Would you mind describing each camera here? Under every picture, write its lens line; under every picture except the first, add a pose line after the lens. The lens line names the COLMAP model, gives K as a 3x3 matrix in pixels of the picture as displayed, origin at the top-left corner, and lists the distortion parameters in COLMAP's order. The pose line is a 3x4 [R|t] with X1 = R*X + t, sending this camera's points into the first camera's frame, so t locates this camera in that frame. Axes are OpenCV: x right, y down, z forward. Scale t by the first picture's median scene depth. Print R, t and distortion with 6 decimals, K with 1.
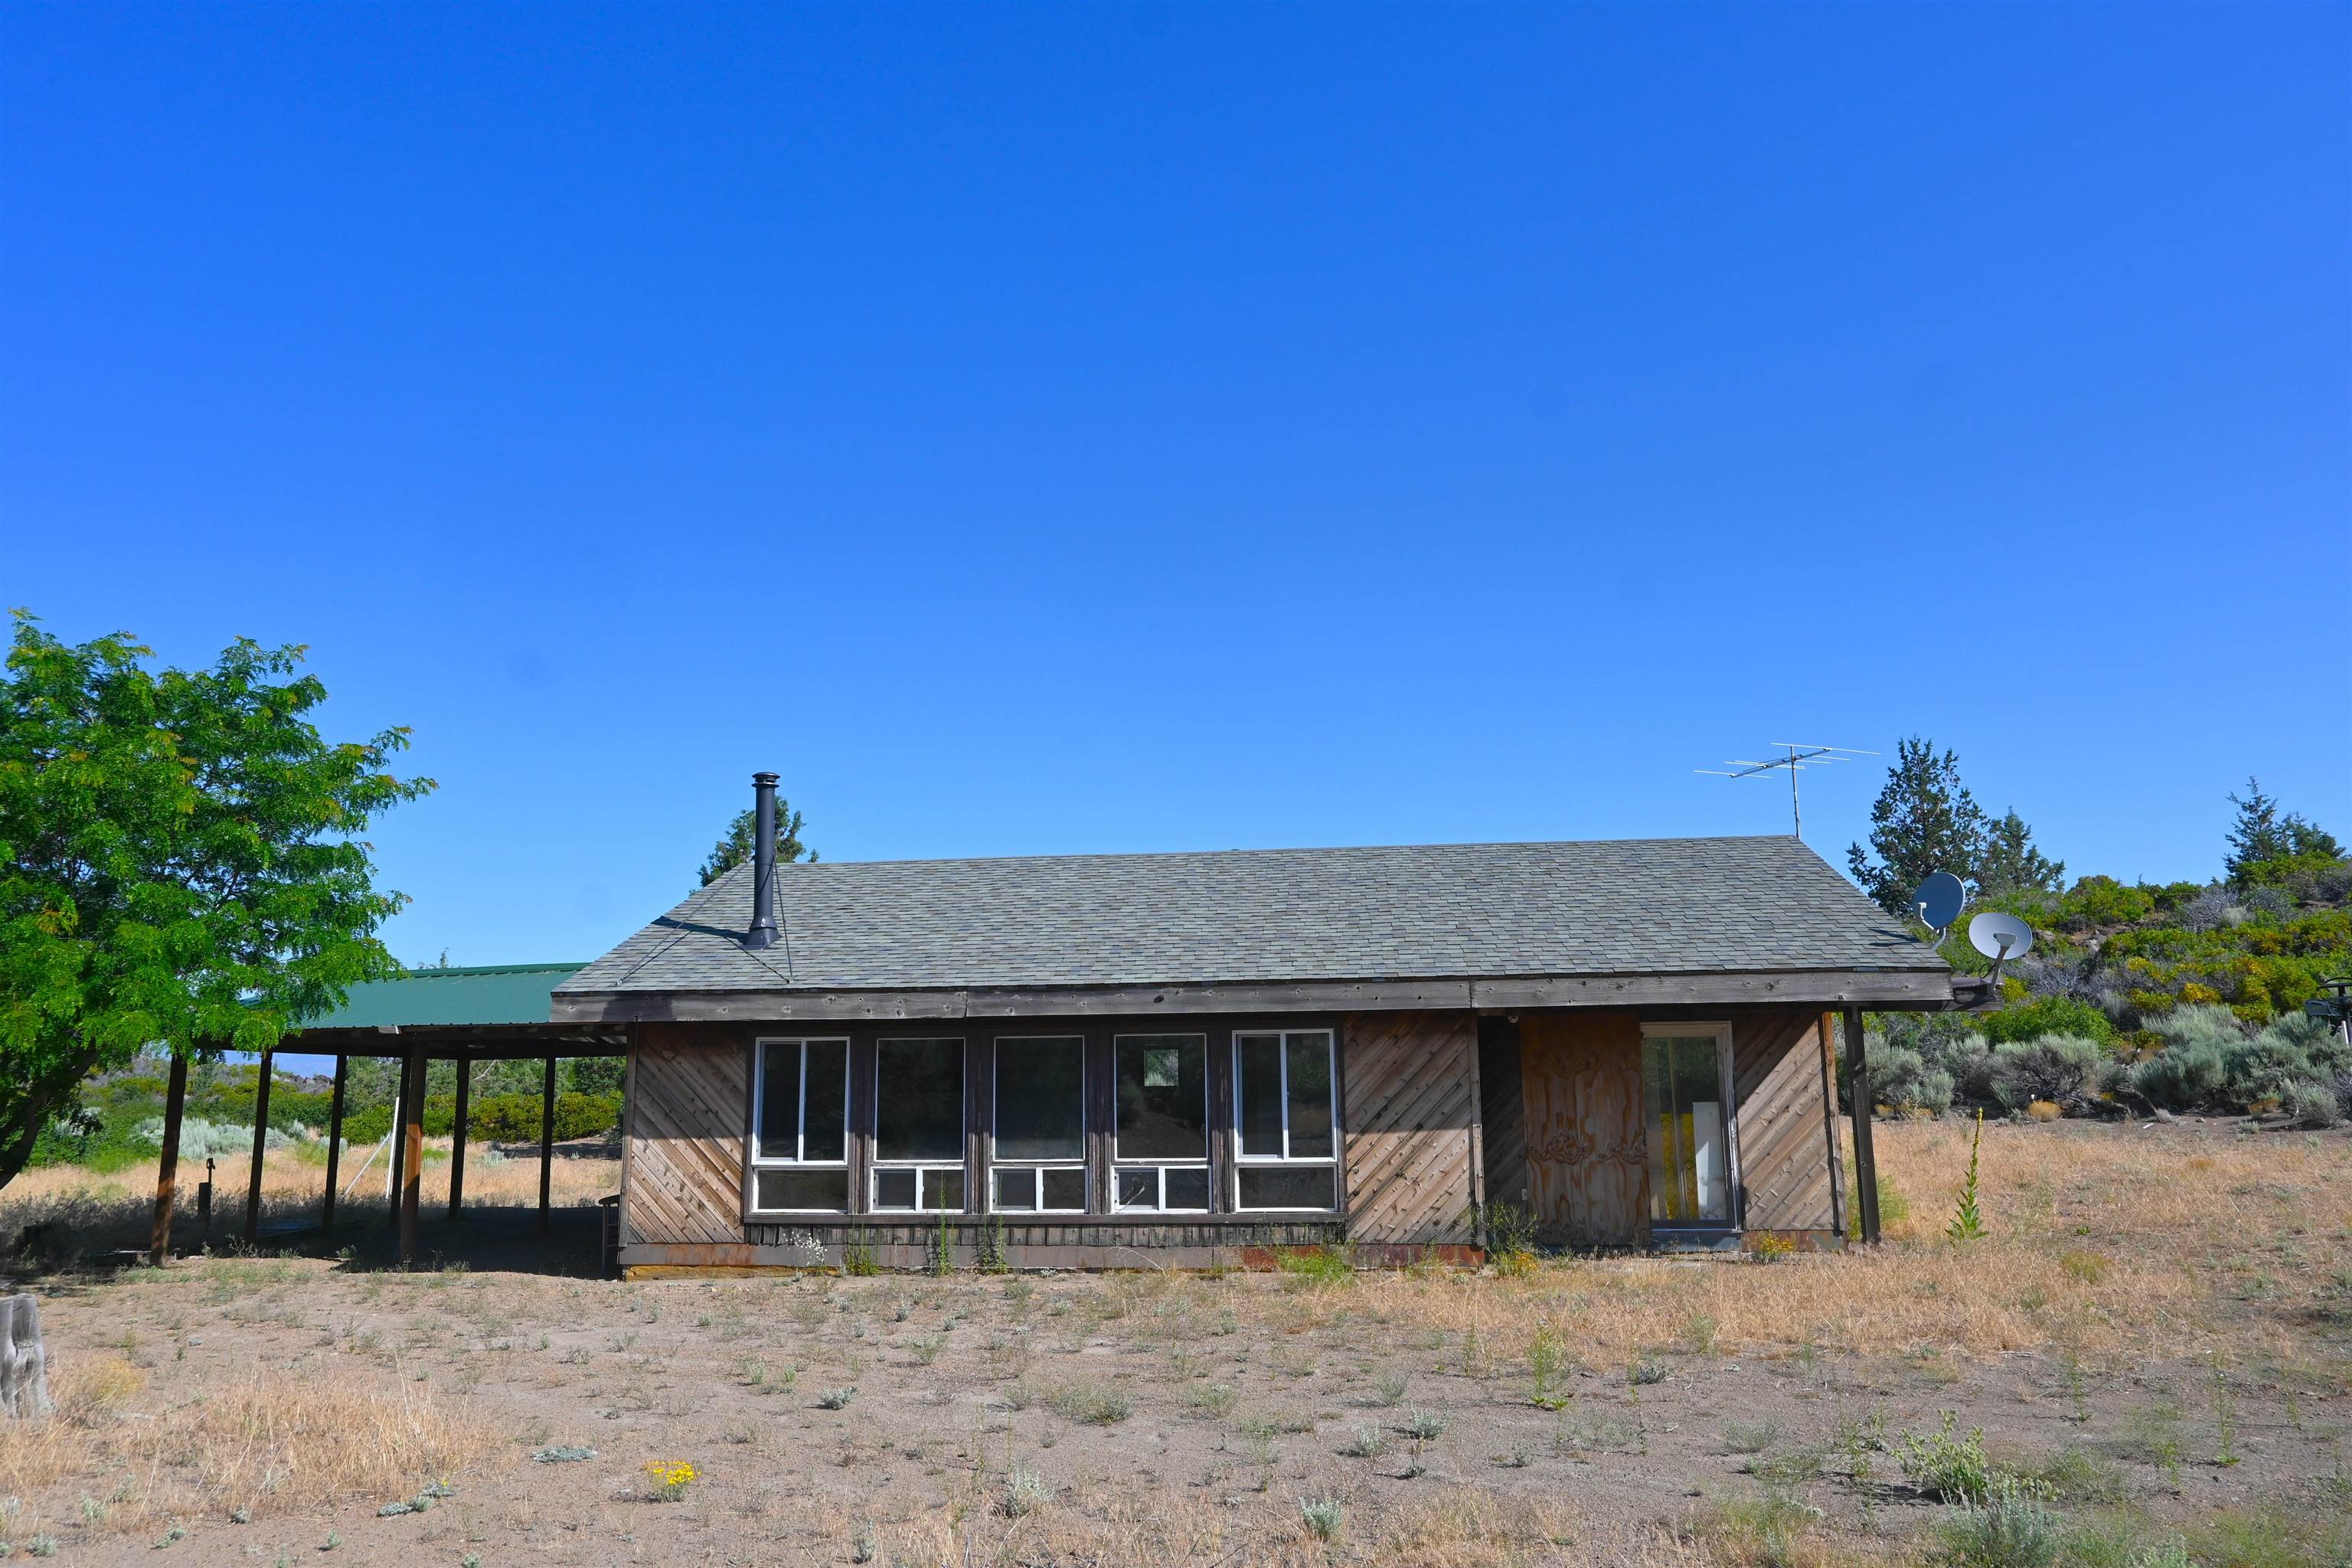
lens RADIAL K [[1602.9, 0, 1176.0], [0, 1602.9, 784.0], [0, 0, 1]] dist [-0.003204, 0.003661]
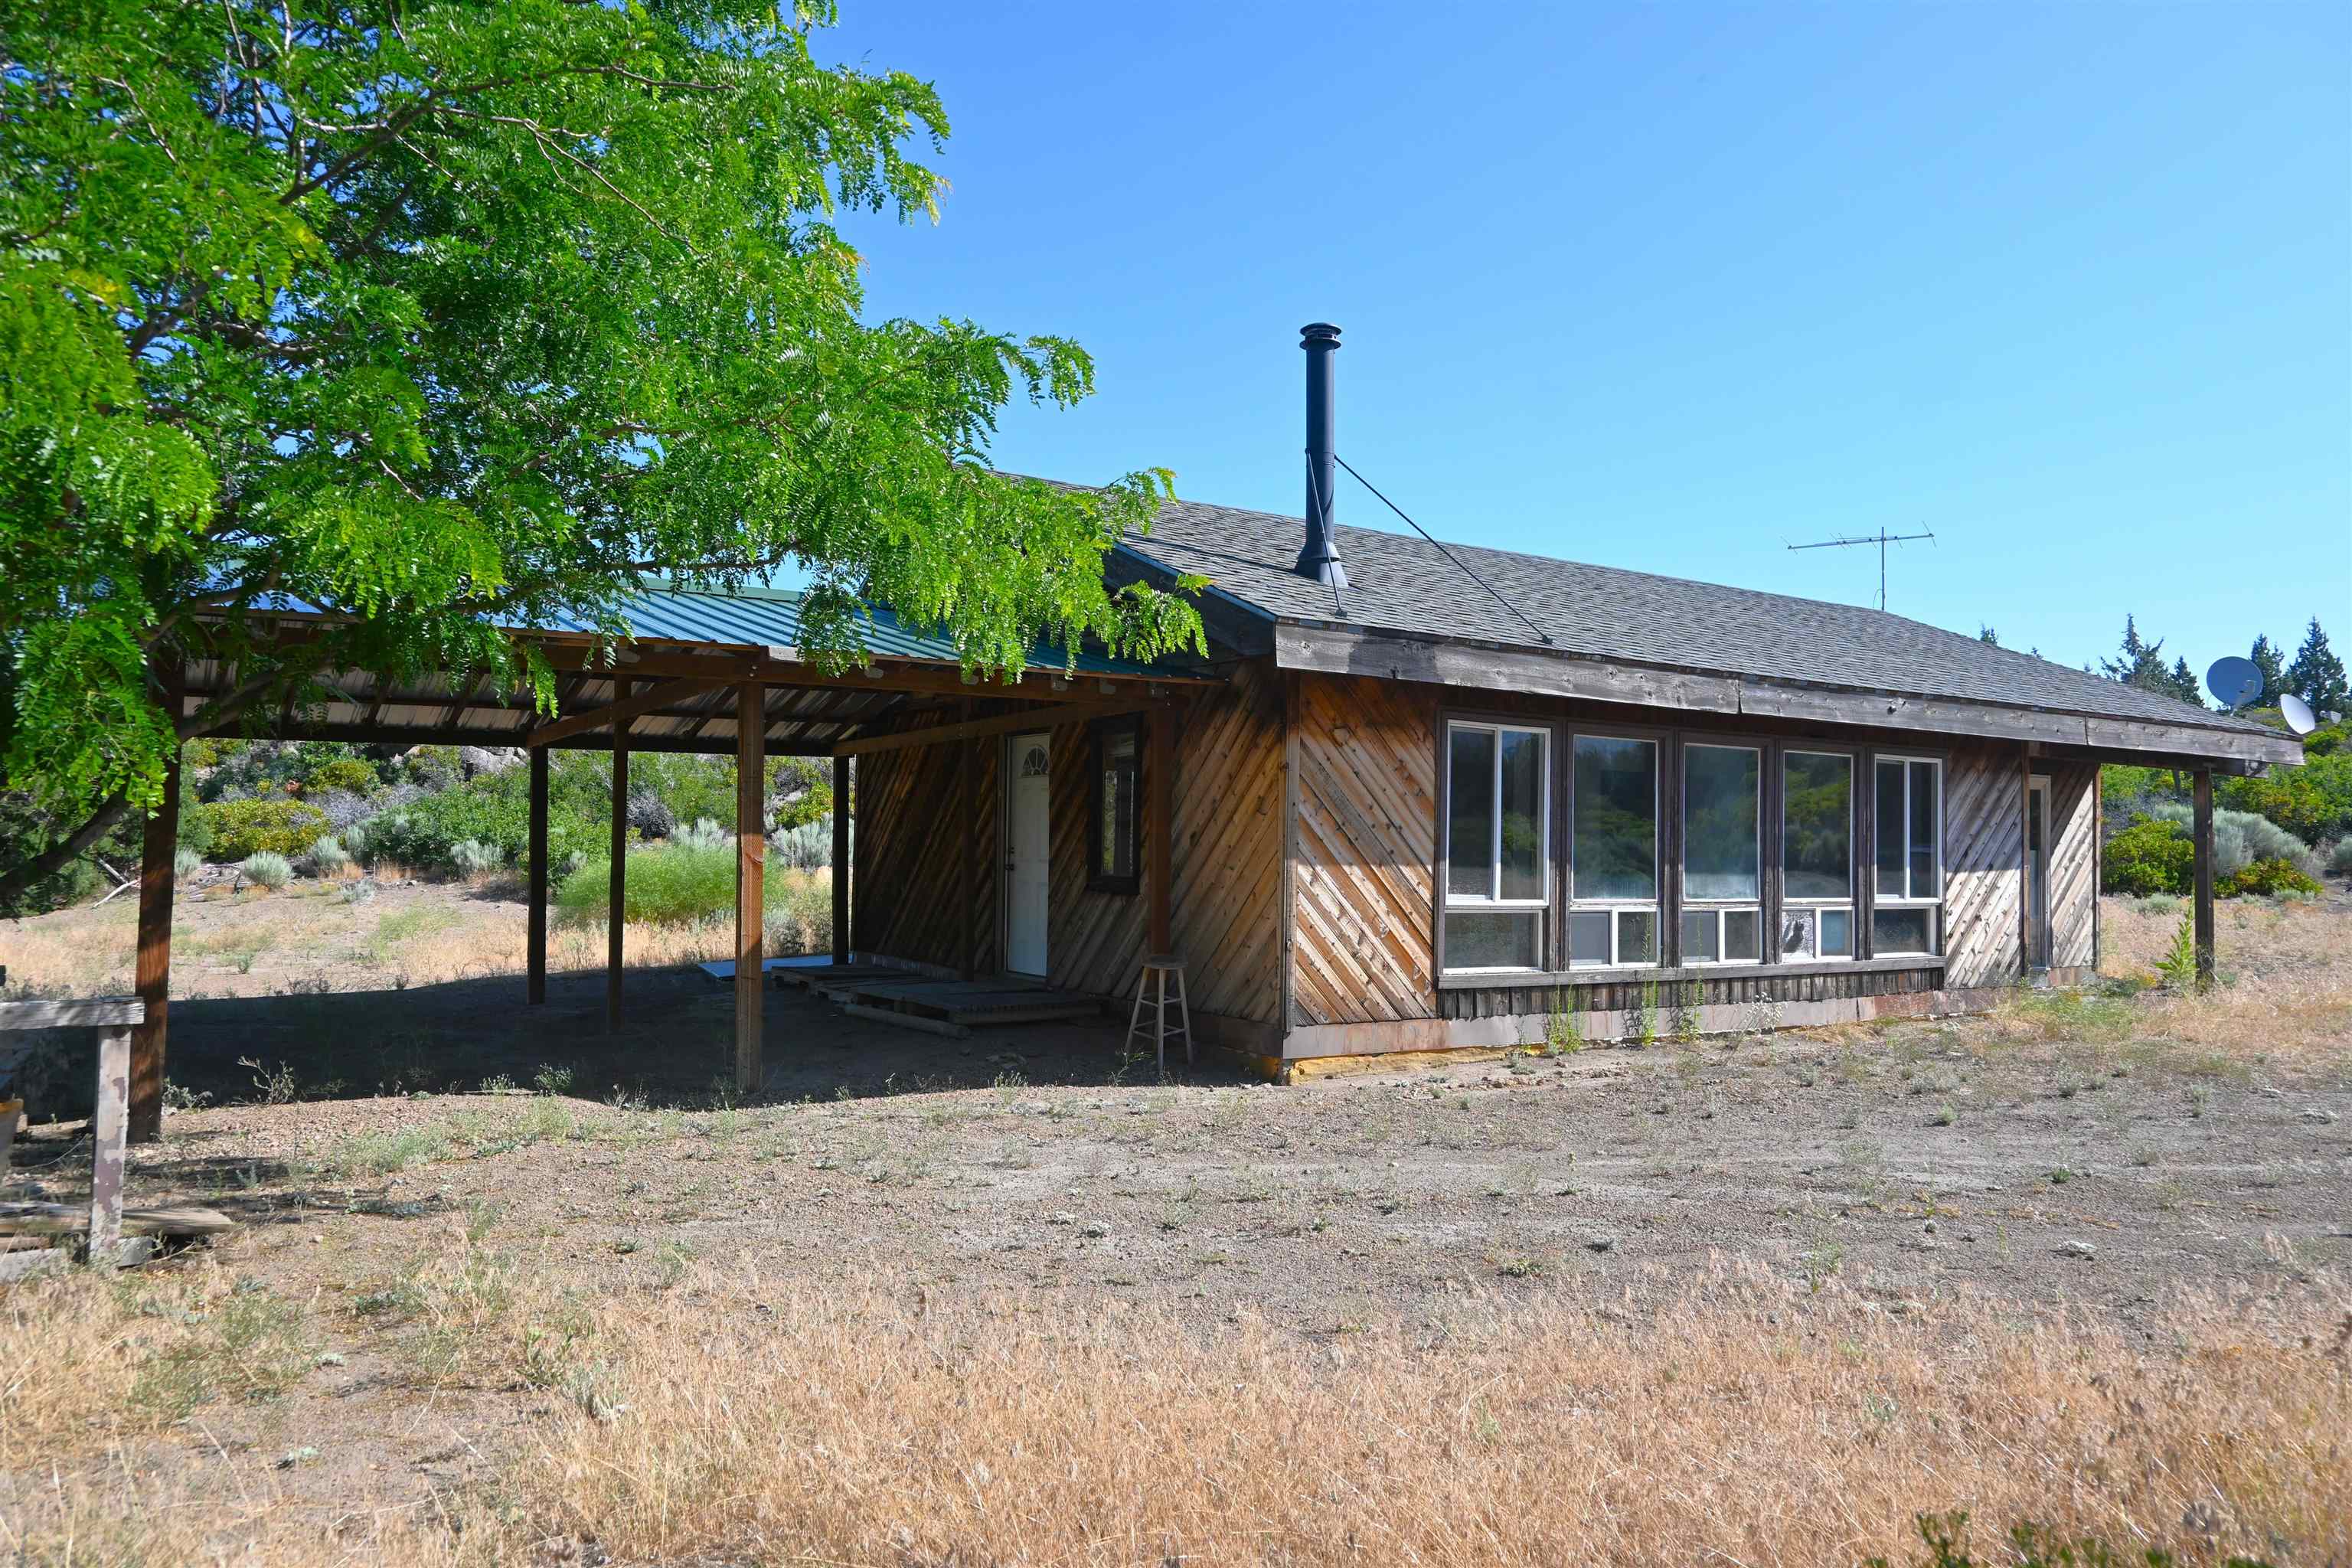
lens RADIAL K [[1602.9, 0, 1176.0], [0, 1602.9, 784.0], [0, 0, 1]] dist [-0.003204, 0.003661]
pose [[0.768195, 0.052610, 0.638051, -0.799423], [-0.136396, 0.987186, 0.082819, 0.148544], [-0.625518, -0.150649, 0.765528, 0.567682]]
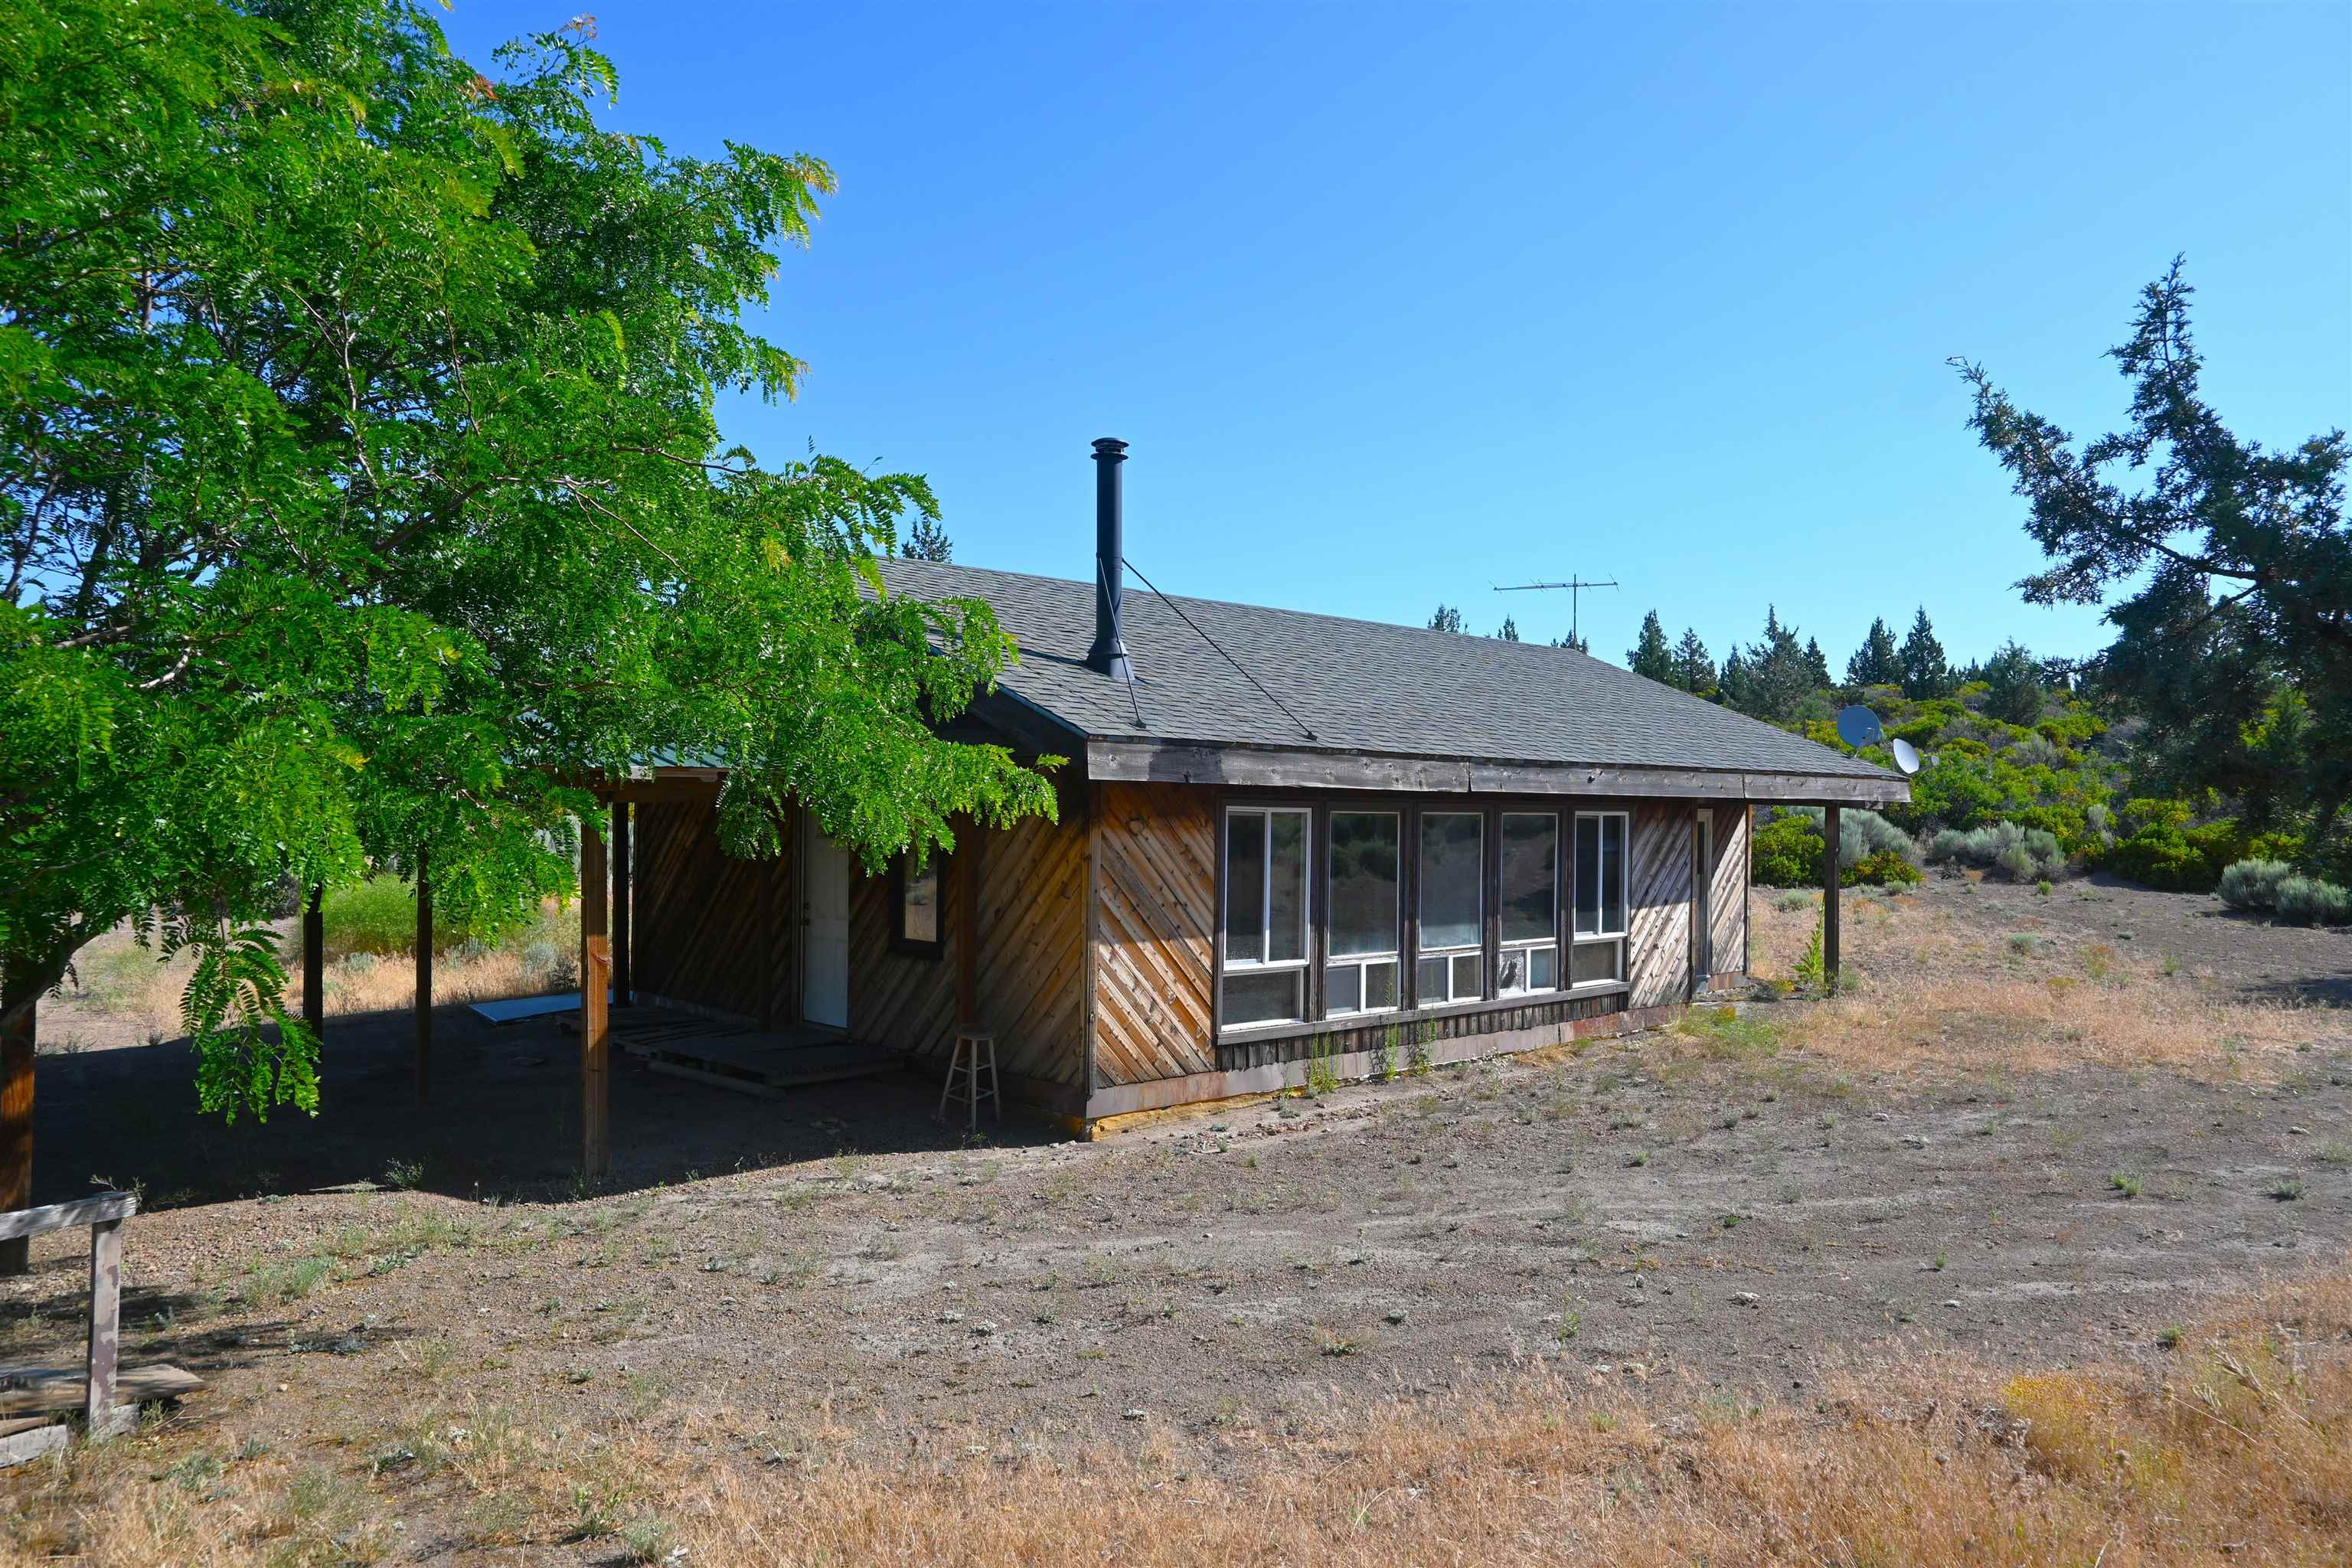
lens RADIAL K [[1602.9, 0, 1176.0], [0, 1602.9, 784.0], [0, 0, 1]] dist [-0.003204, 0.003661]
pose [[0.638355, 0.031830, 0.769084, -0.883700], [-0.152913, 0.984475, 0.086176, 0.088494], [-0.754401, -0.172614, 0.633311, 0.555400]]
